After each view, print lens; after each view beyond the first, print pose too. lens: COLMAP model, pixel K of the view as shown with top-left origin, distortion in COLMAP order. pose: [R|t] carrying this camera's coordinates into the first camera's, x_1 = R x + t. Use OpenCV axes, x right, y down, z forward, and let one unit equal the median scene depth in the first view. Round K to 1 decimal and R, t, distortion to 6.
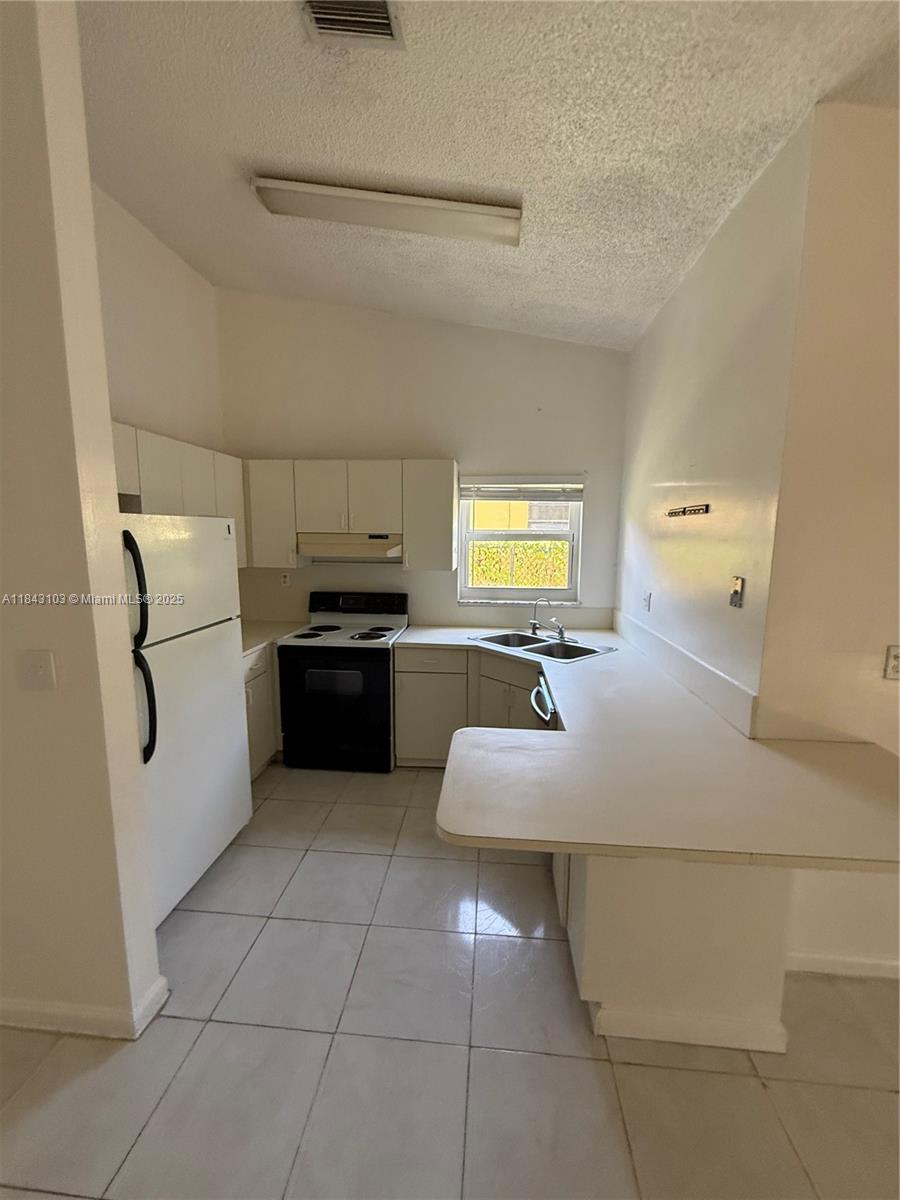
lens RADIAL K [[478.3, 0, 451.1], [0, 478.3, 597.8], [0, 0, 1]] dist [0.002015, 0.000054]
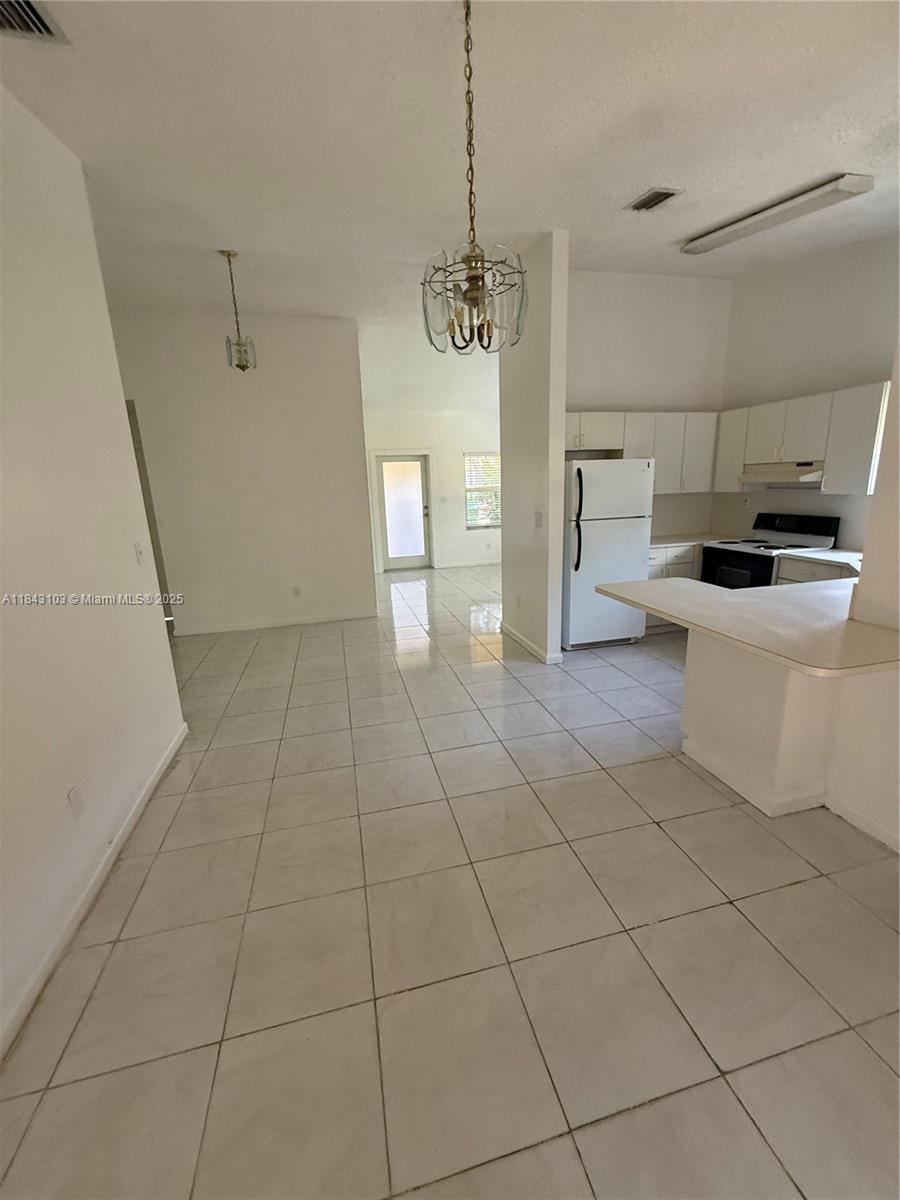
lens RADIAL K [[478.3, 0, 451.1], [0, 478.3, 597.8], [0, 0, 1]] dist [0.002015, 0.000054]
pose [[0.325314, 0.202319, -0.923709, 0.717720], [-0.094337, 0.978914, 0.181187, 0.059783], [0.940889, 0.028198, 0.337540, -0.185457]]
